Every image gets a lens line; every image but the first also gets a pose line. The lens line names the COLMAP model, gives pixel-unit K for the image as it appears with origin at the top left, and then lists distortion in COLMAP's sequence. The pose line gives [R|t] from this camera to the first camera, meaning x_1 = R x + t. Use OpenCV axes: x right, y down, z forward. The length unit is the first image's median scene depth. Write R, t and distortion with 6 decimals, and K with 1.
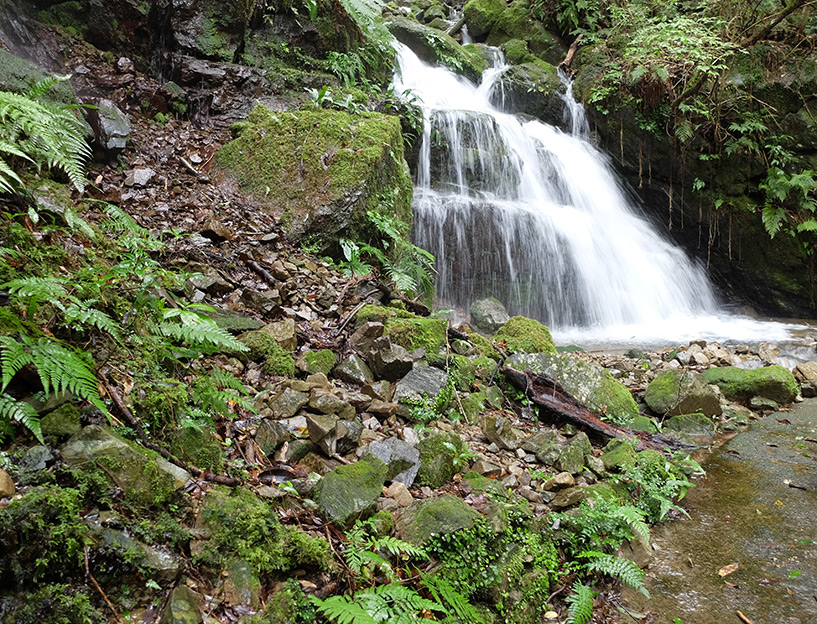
lens RADIAL K [[715.3, 0, 408.5], [0, 715.3, 312.0], [0, 0, 1]] dist [-0.015023, -0.005736]
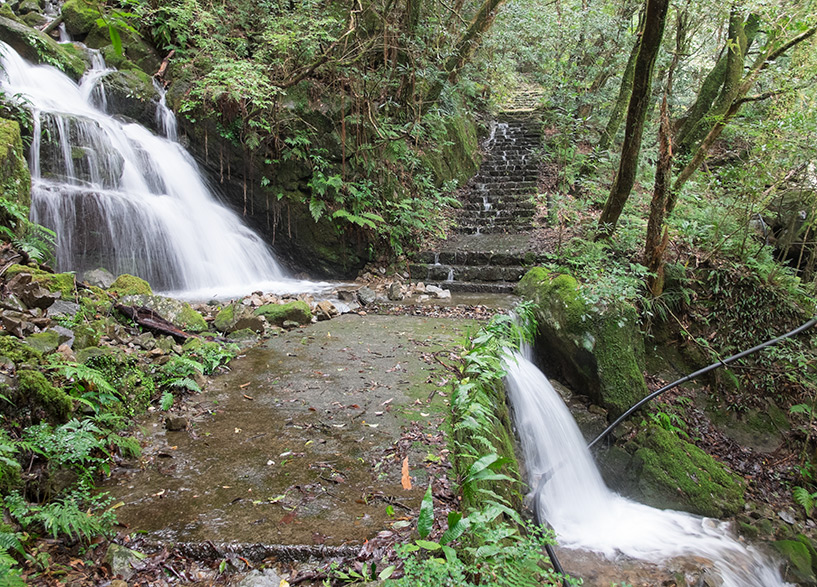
lens RADIAL K [[672.9, 0, 408.7], [0, 672.9, 256.7], [0, 0, 1]] dist [-0.062746, 0.013784]
pose [[0.846107, -0.021233, 0.532589, -0.034074], [0.050389, 0.997918, -0.040267, 0.024953], [-0.530625, 0.060907, 0.845415, -0.194326]]
